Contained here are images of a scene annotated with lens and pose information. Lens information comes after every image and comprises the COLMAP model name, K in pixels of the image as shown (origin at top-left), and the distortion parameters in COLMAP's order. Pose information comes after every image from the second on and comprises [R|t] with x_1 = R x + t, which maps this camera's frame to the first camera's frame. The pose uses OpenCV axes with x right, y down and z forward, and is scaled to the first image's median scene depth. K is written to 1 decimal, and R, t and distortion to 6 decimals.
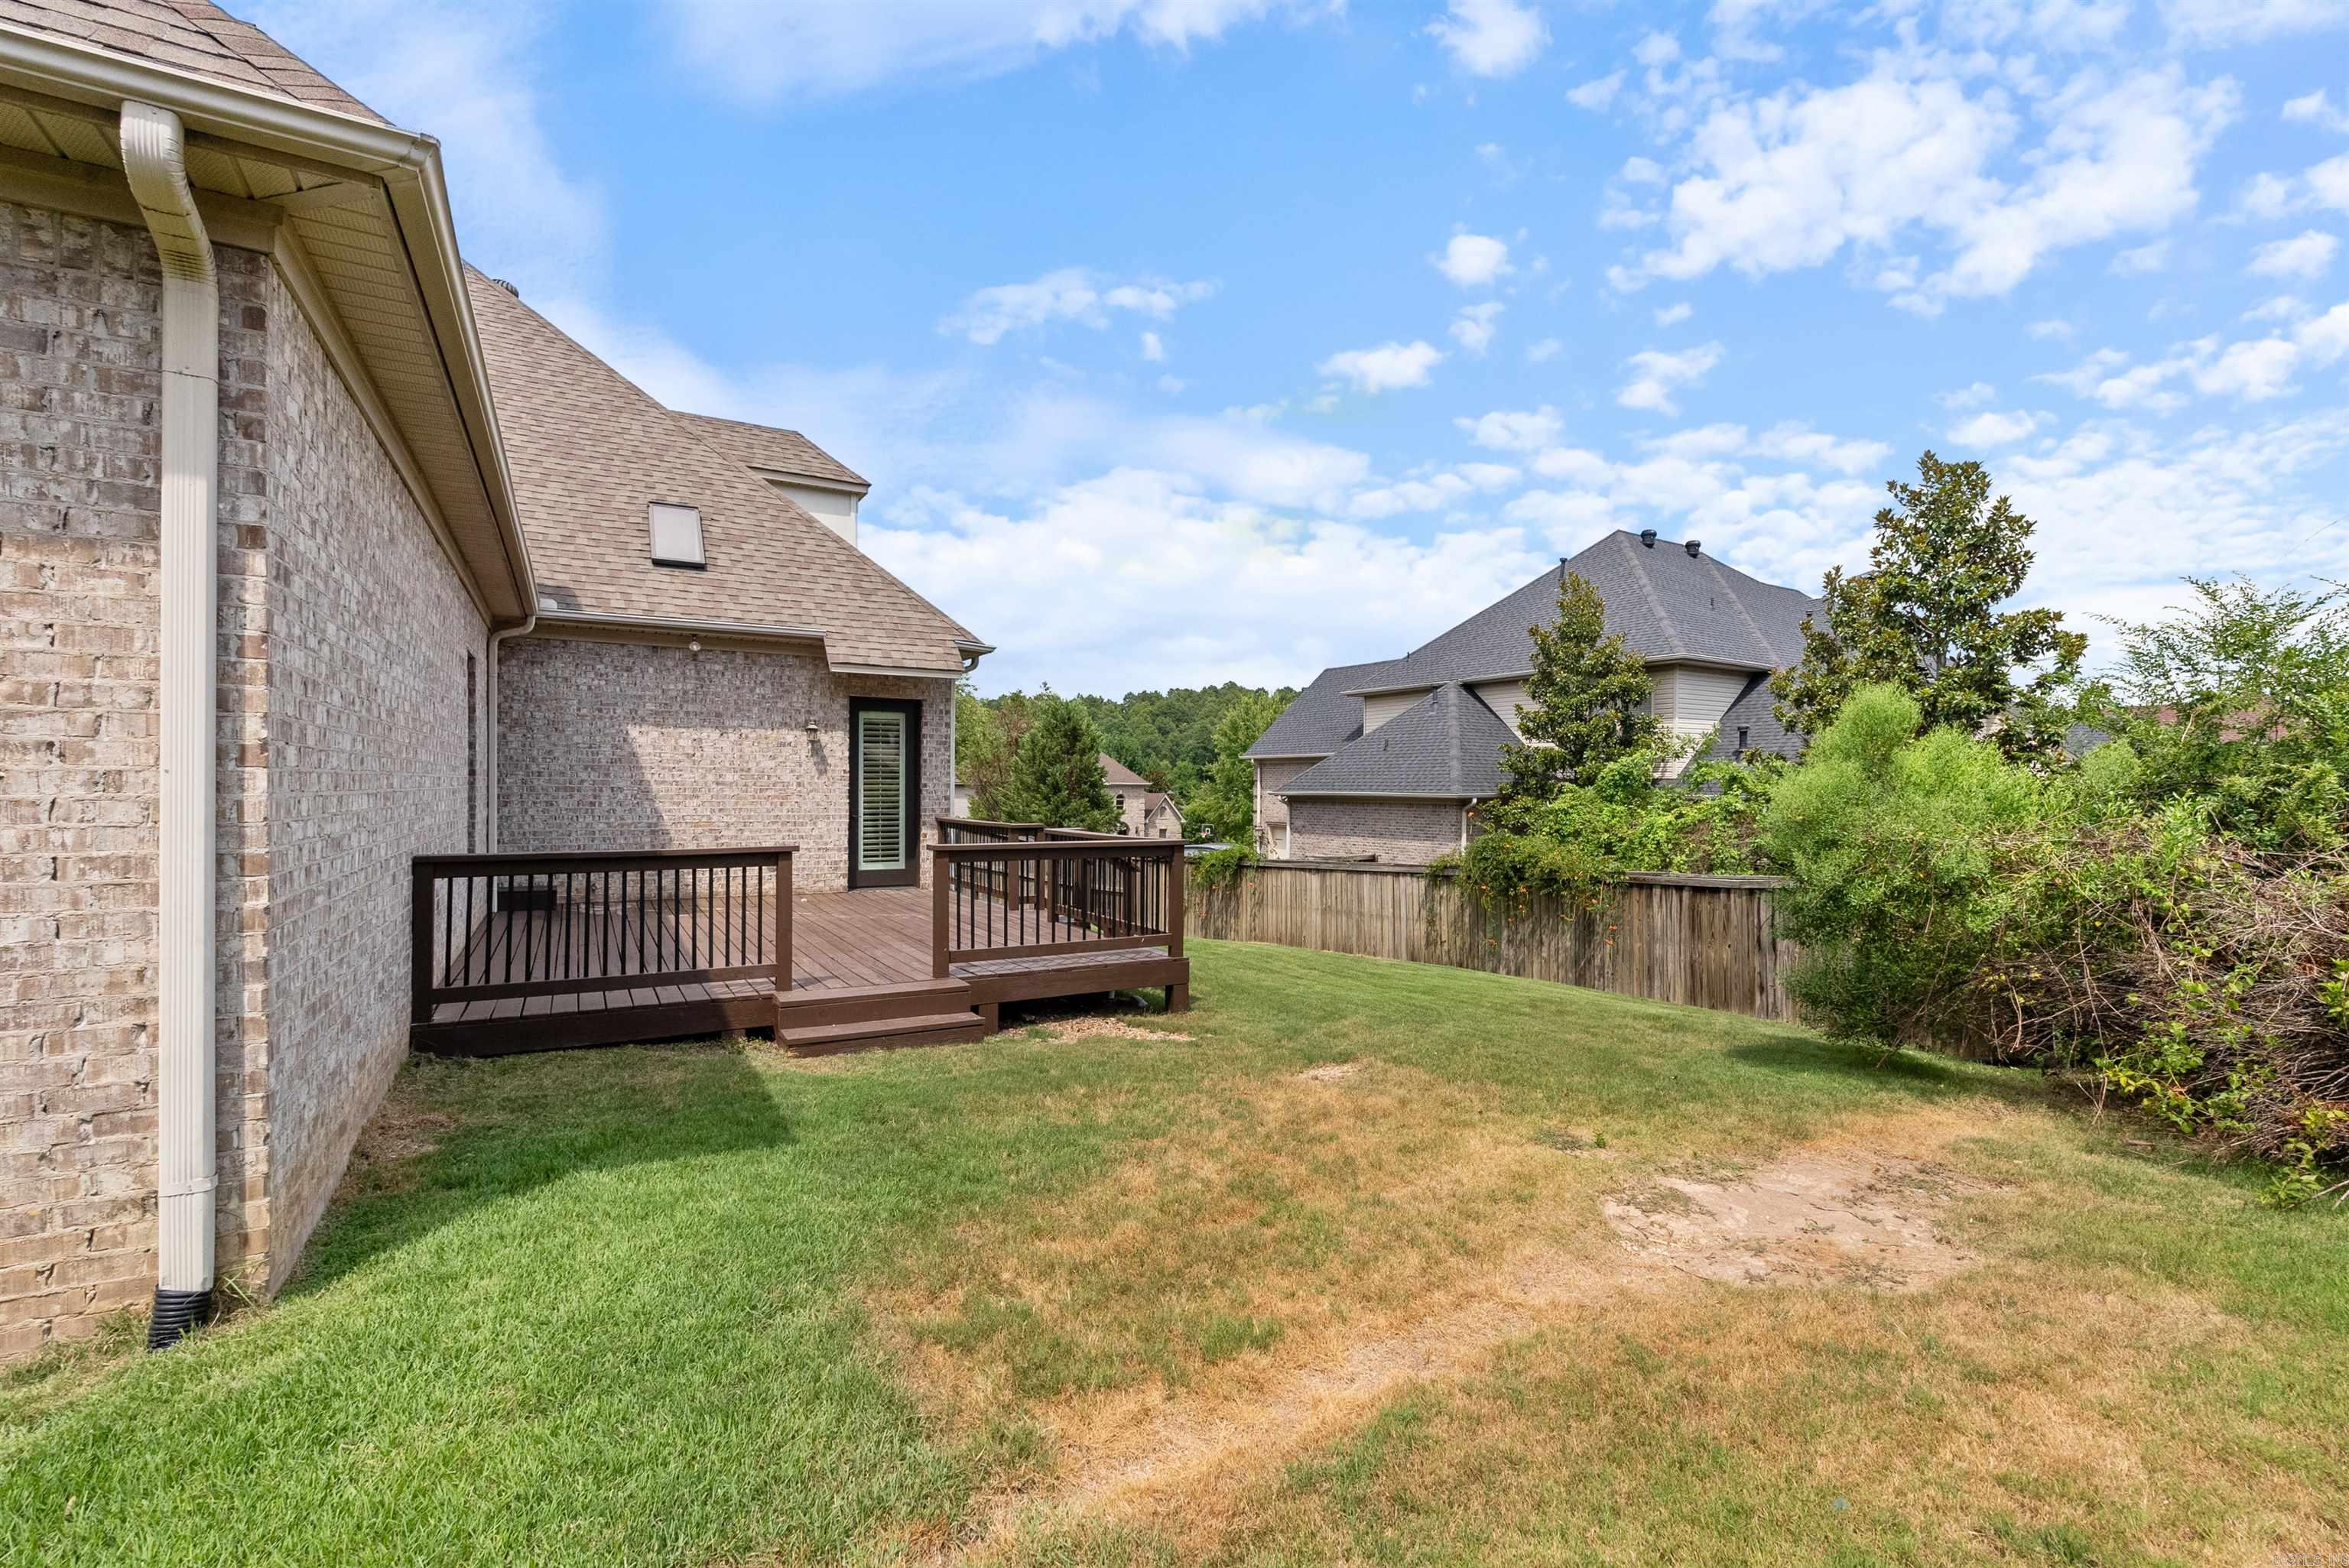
lens RADIAL K [[1024.9, 0, 1186.4], [0, 1024.9, 786.8], [0, 0, 1]] dist [-0.000344, -0.000126]
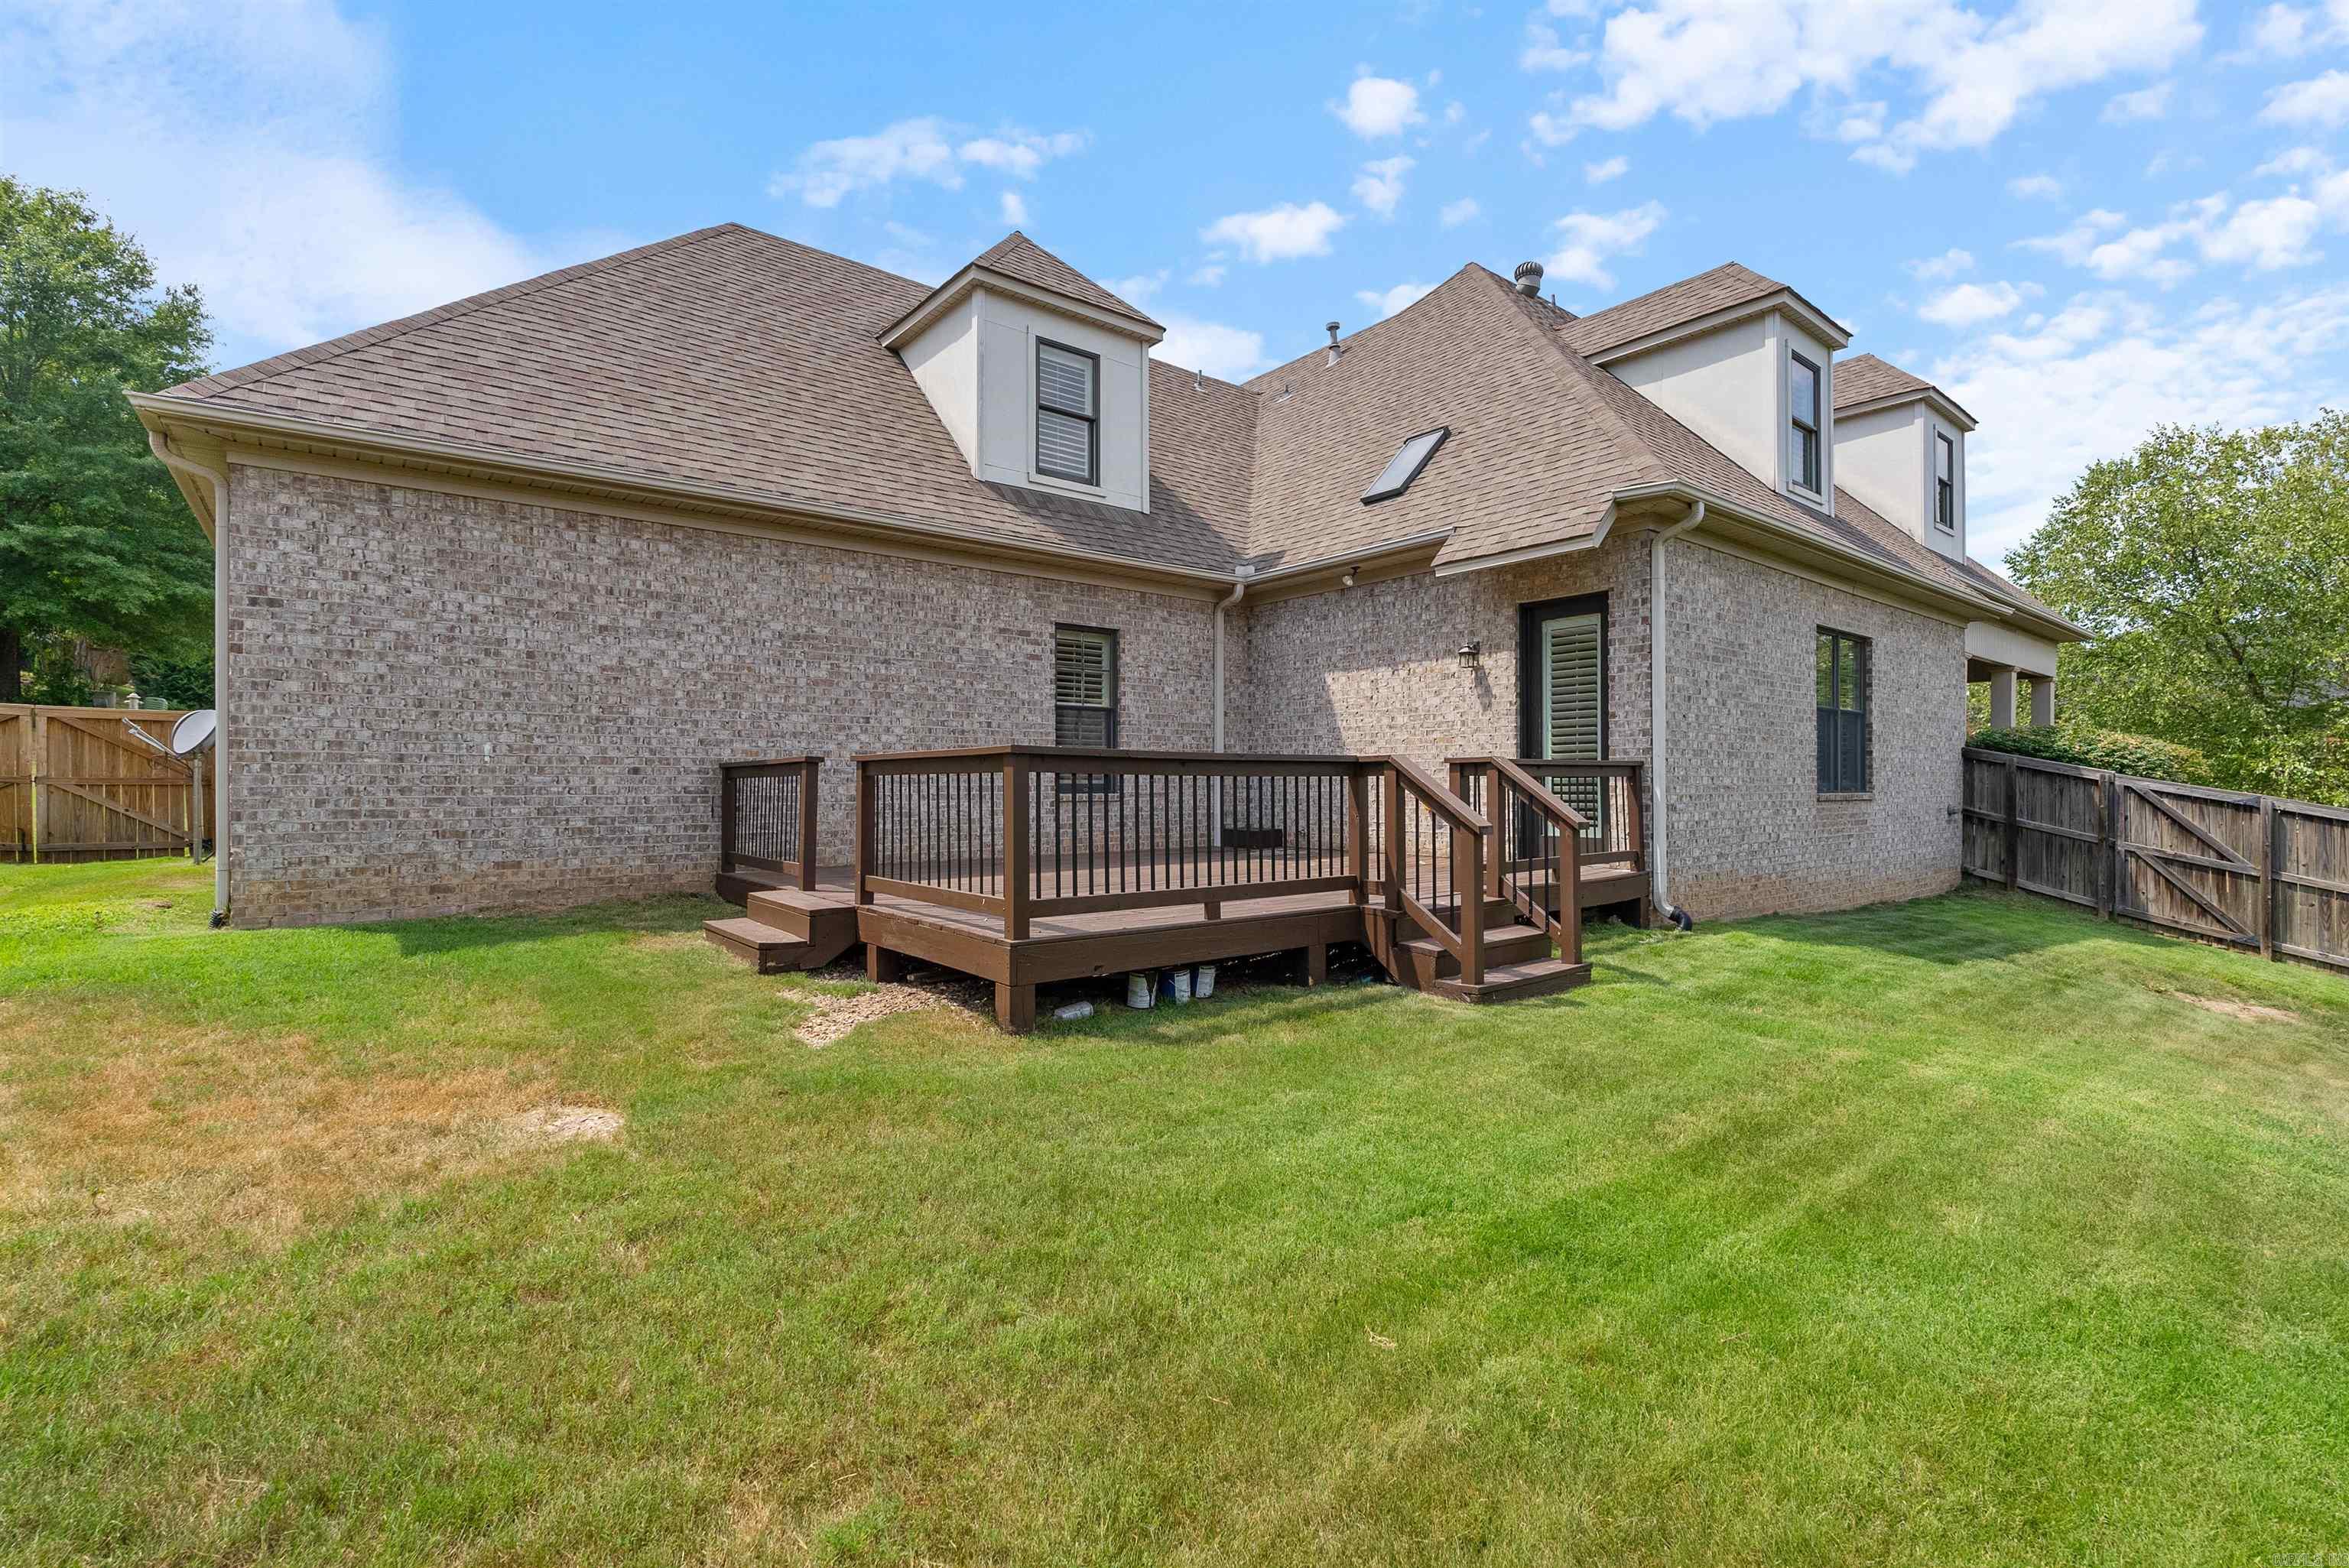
lens RADIAL K [[1024.9, 0, 1186.1], [0, 1024.9, 780.1], [0, 0, 1]] dist [-0.000344, -0.000126]
pose [[0.158988, -0.011075, -0.987218, 0.400310], [0.002538, 0.999938, -0.010809, 0.052301], [0.987277, -0.000787, 0.159007, 0.679664]]
